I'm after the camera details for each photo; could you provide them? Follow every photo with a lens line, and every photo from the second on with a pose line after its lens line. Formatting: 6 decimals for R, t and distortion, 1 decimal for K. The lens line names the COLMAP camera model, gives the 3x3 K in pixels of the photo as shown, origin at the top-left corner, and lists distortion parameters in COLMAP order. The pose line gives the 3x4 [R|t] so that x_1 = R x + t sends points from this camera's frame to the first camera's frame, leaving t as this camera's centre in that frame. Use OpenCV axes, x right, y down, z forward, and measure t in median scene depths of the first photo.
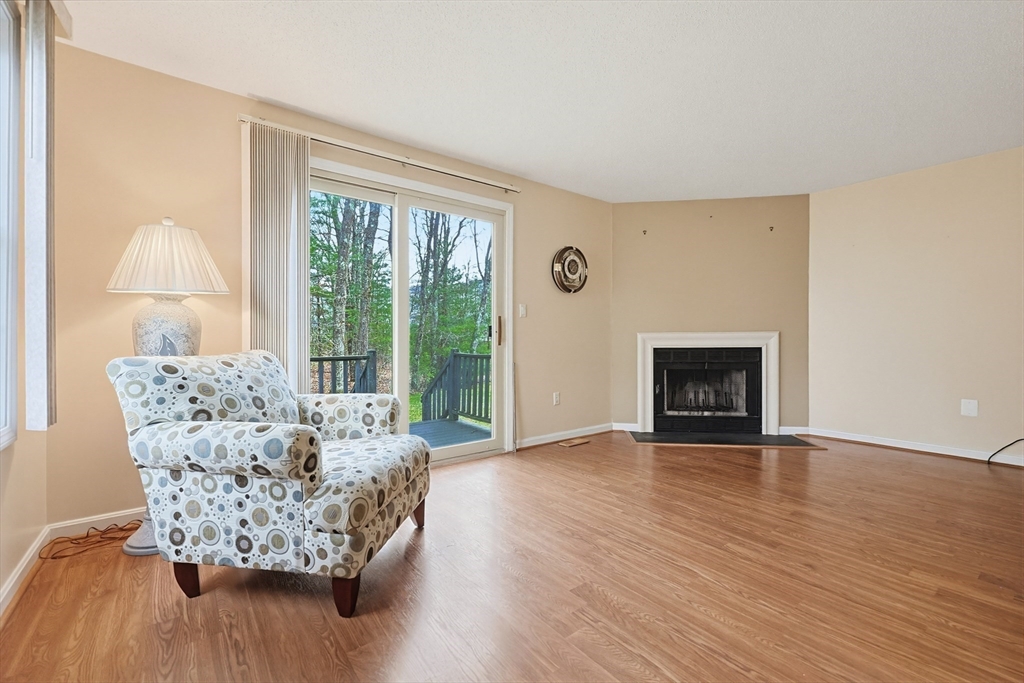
lens RADIAL K [[443.3, 0, 514.1], [0, 443.3, 340.5], [0, 0, 1]] dist [0.005246, -0.001172]
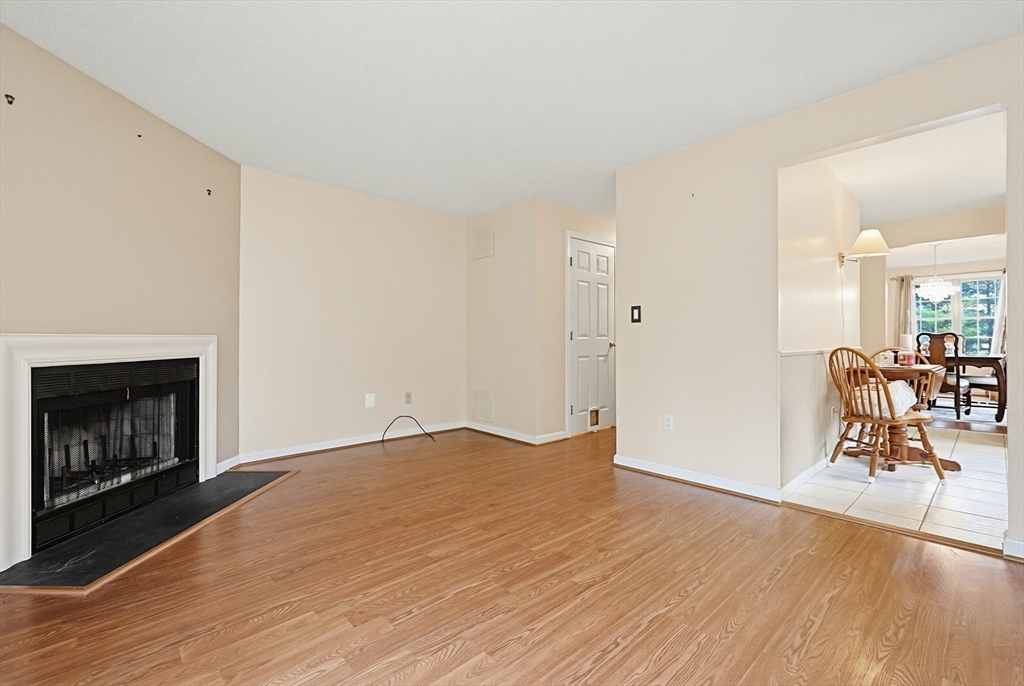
lens RADIAL K [[443.3, 0, 512.9], [0, 443.3, 340.7], [0, 0, 1]] dist [0.005246, -0.001172]
pose [[-0.088100, 0.004520, 0.996101, -0.187248], [0.009329, 0.999950, -0.003712, -0.004259], [-0.996068, 0.008966, -0.088138, 0.594417]]
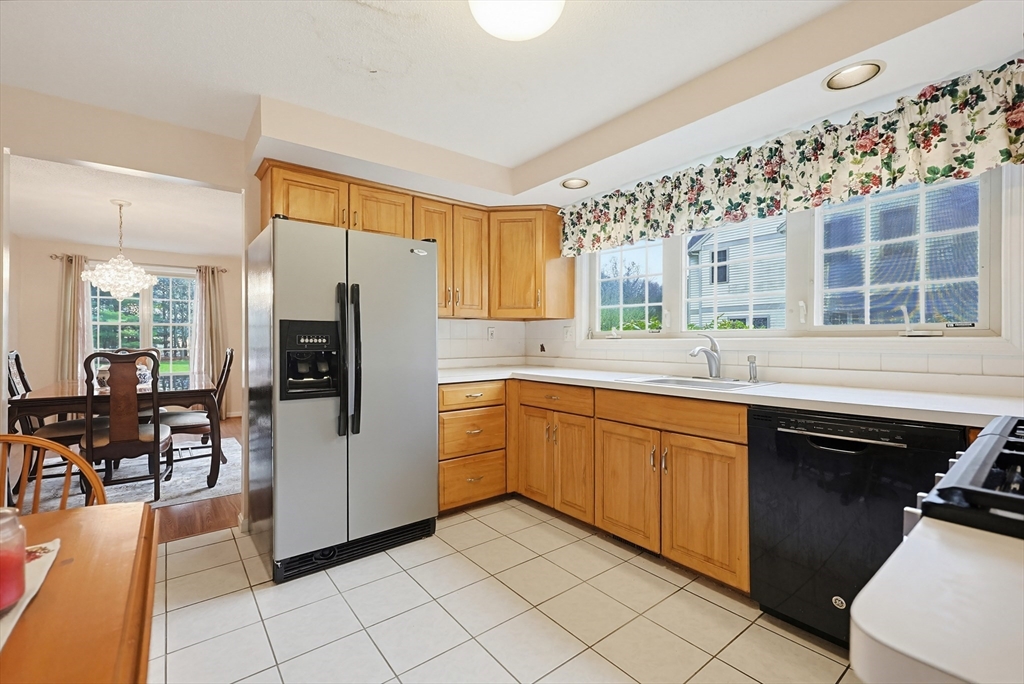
lens RADIAL K [[443.3, 0, 511.3], [0, 443.3, 339.6], [0, 0, 1]] dist [0.005246, -0.001172]
pose [[-0.999995, 0.002969, -0.000592, 0.404621], [0.002966, 0.999987, 0.004104, -0.044552], [0.000604, 0.004102, -0.999991, -0.072513]]
